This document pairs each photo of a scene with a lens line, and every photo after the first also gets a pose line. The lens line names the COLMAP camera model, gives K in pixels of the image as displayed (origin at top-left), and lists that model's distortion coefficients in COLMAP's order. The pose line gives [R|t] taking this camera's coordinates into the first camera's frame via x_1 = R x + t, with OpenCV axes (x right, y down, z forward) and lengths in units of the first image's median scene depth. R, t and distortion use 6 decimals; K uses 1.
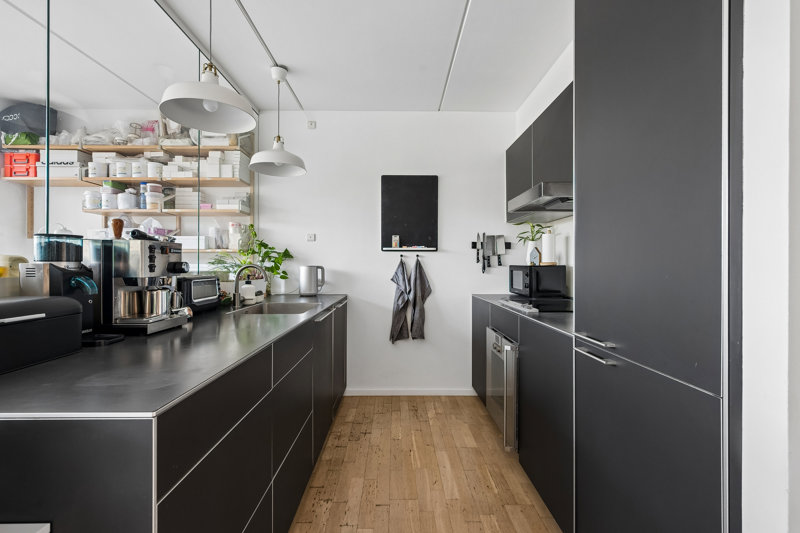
lens RADIAL K [[374.3, 0, 393.6], [0, 374.3, 263.6], [0, 0, 1]] dist [-0.001140, 0.000987]
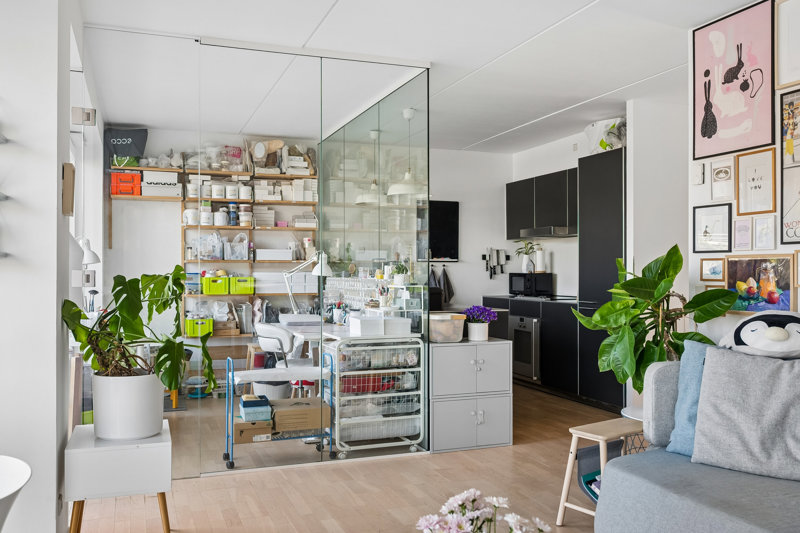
lens RADIAL K [[702.4, 0, 402.5], [0, 702.4, 271.7], [0, 0, 1]] dist [0.001484, -0.016798]
pose [[0.939632, -0.001221, 0.342184, -0.892061], [-0.000301, 0.999990, 0.004394, -0.010810], [-0.342186, -0.004231, 0.939623, -1.188039]]
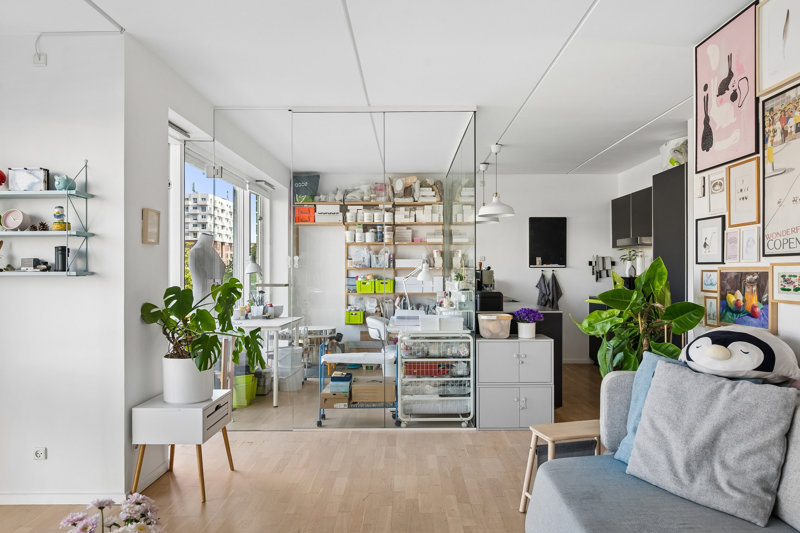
lens RADIAL K [[526.8, 0, 411.5], [0, 526.8, 272.0], [0, 0, 1]] dist [-0.002154, -0.000349]
pose [[0.999903, -0.003752, -0.013429, -0.491005], [0.003846, 0.999968, 0.007000, -0.032889], [0.013402, -0.007051, 0.999885, -1.160746]]
